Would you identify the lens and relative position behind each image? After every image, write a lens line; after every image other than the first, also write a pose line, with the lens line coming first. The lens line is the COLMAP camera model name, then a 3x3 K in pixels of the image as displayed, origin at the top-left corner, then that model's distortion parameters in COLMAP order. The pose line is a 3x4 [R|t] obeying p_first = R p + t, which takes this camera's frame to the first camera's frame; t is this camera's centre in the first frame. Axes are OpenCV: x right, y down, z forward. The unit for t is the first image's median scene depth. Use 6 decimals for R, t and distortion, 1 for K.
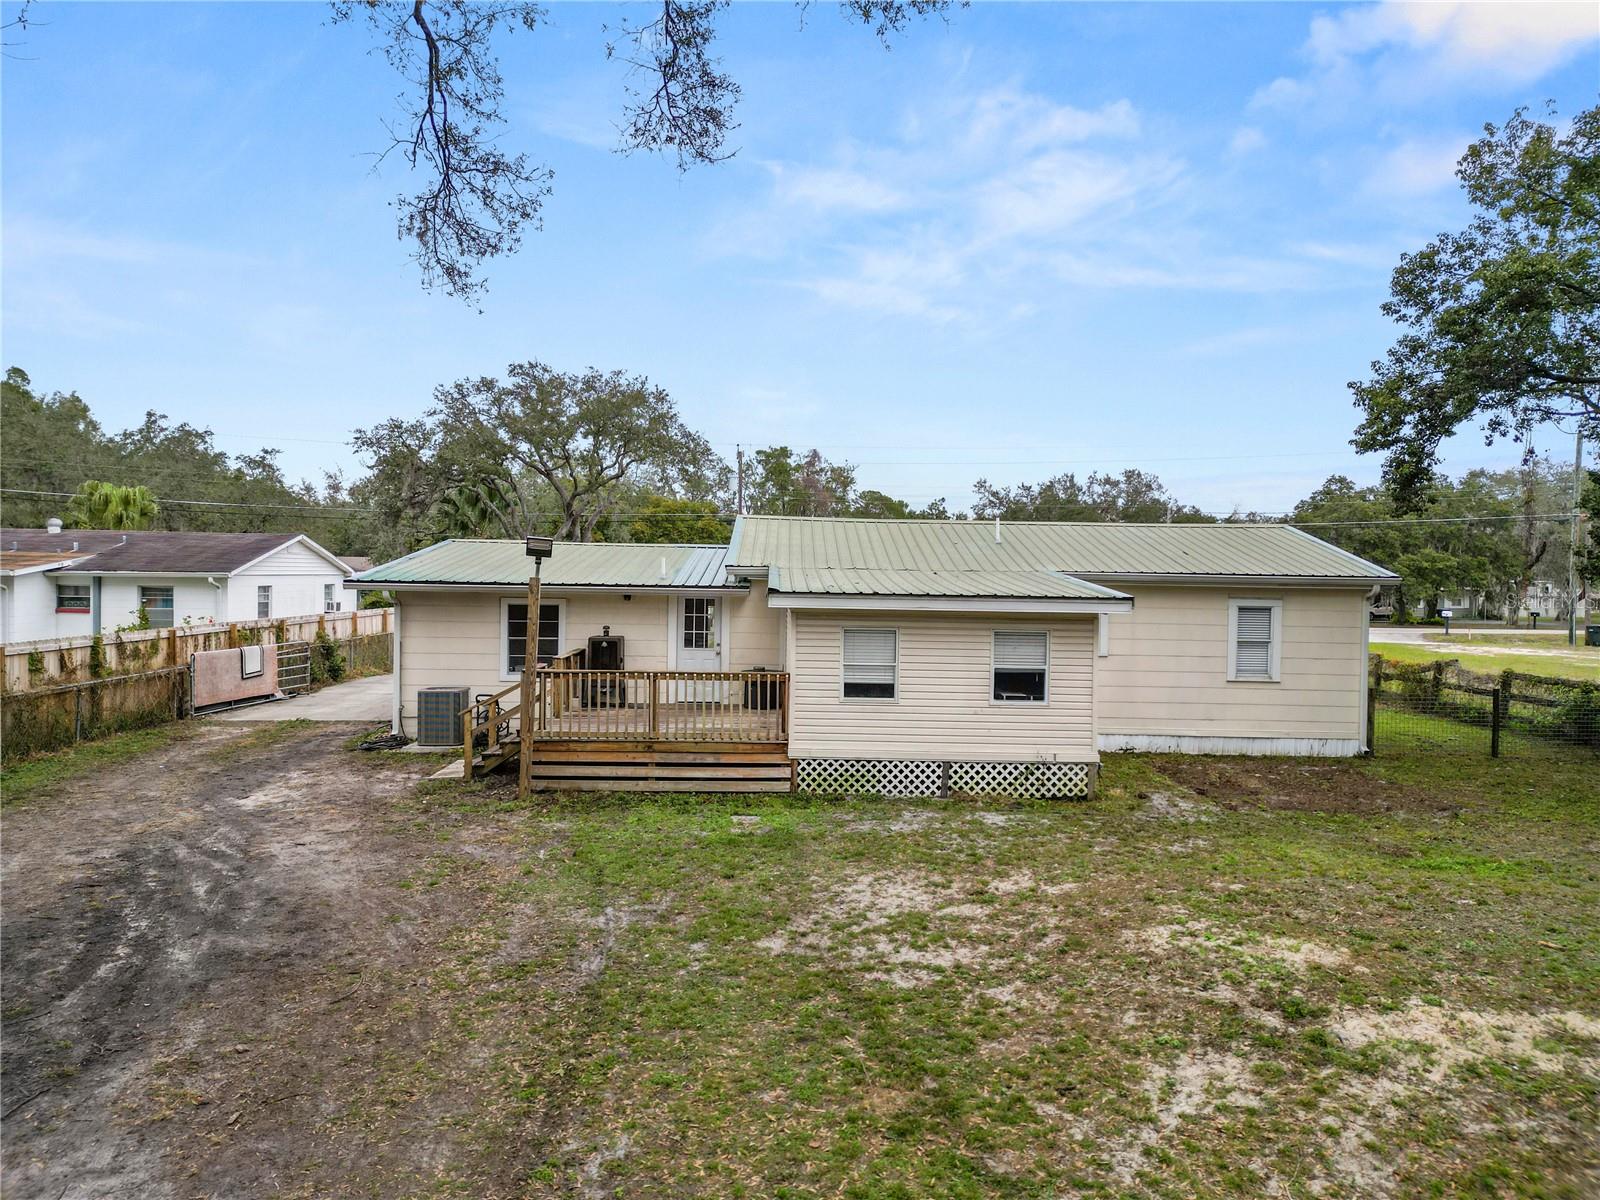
lens RADIAL K [[1123.0, 0, 803.7], [0, 1123.0, 597.4], [0, 0, 1]] dist [0.048596, -0.033630]
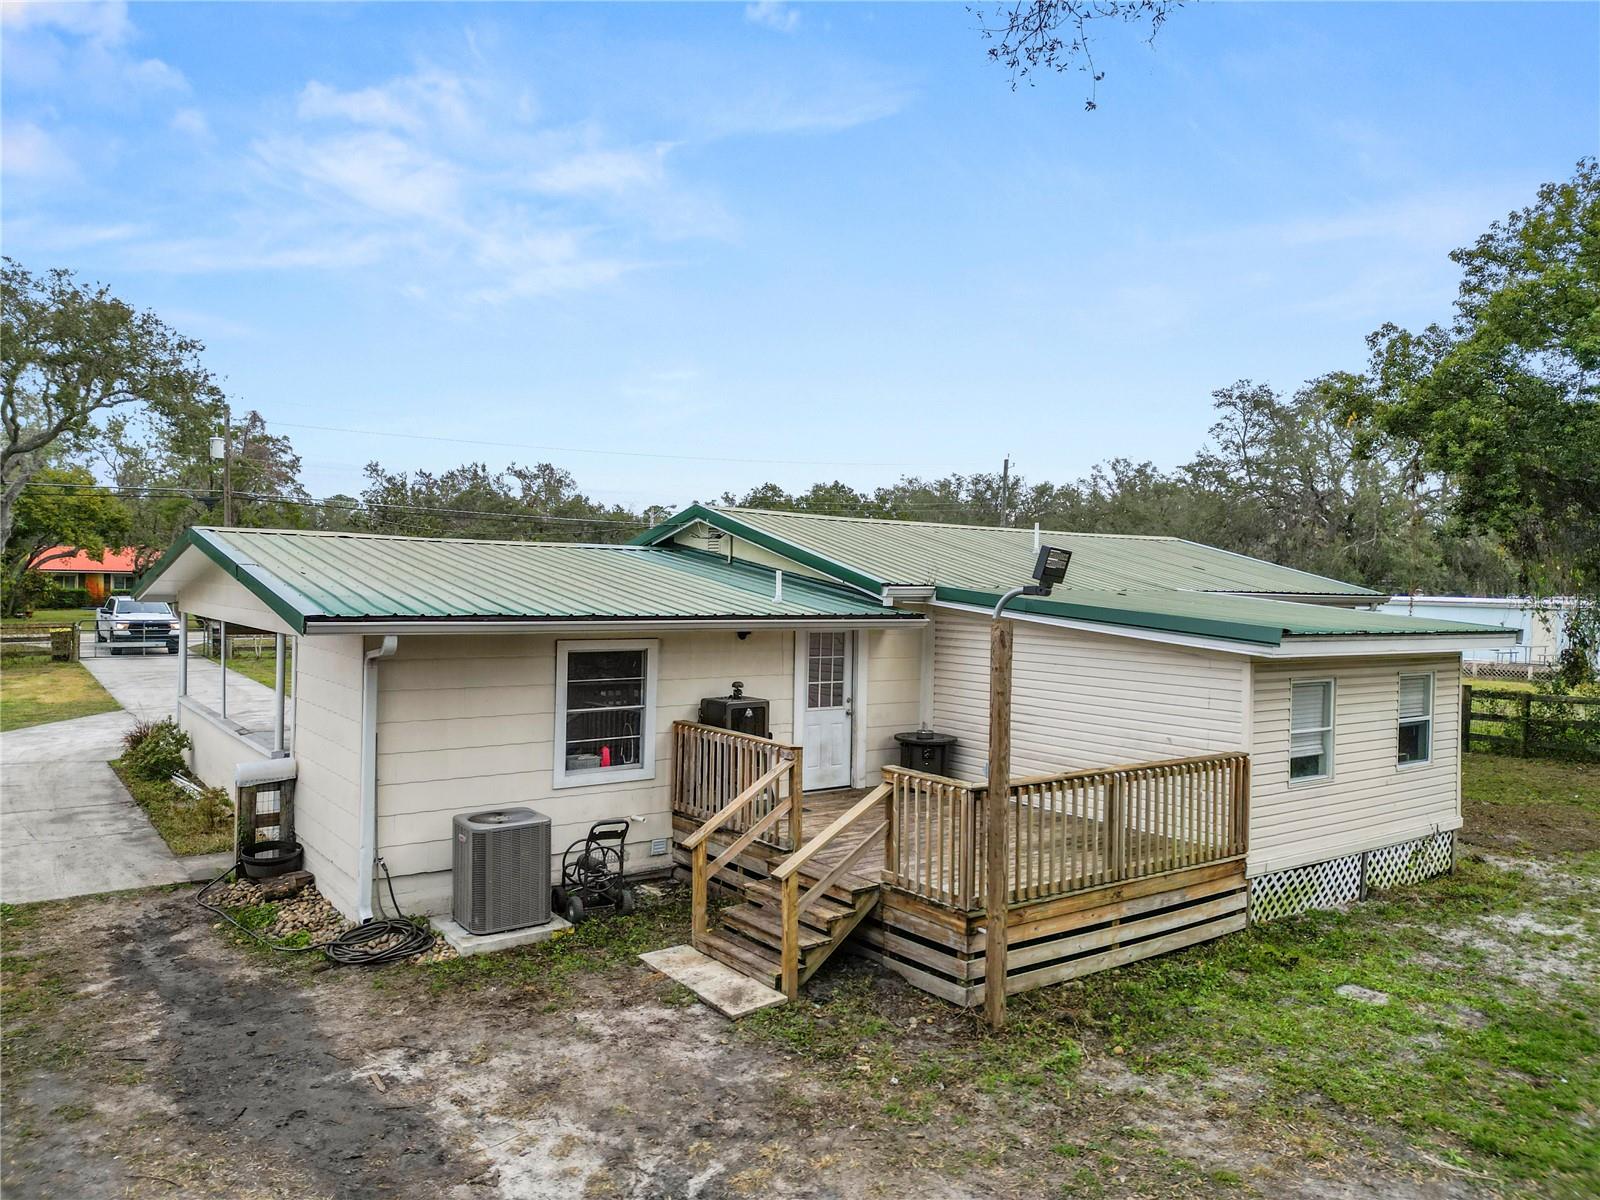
lens RADIAL K [[1123.0, 0, 798.5], [0, 1123.0, 596.8], [0, 0, 1]] dist [0.048596, -0.033630]
pose [[0.810835, -0.005191, 0.585251, -0.625784], [0.001829, 0.999978, 0.006336, -0.030736], [-0.585272, -0.004067, 0.810827, 0.602954]]
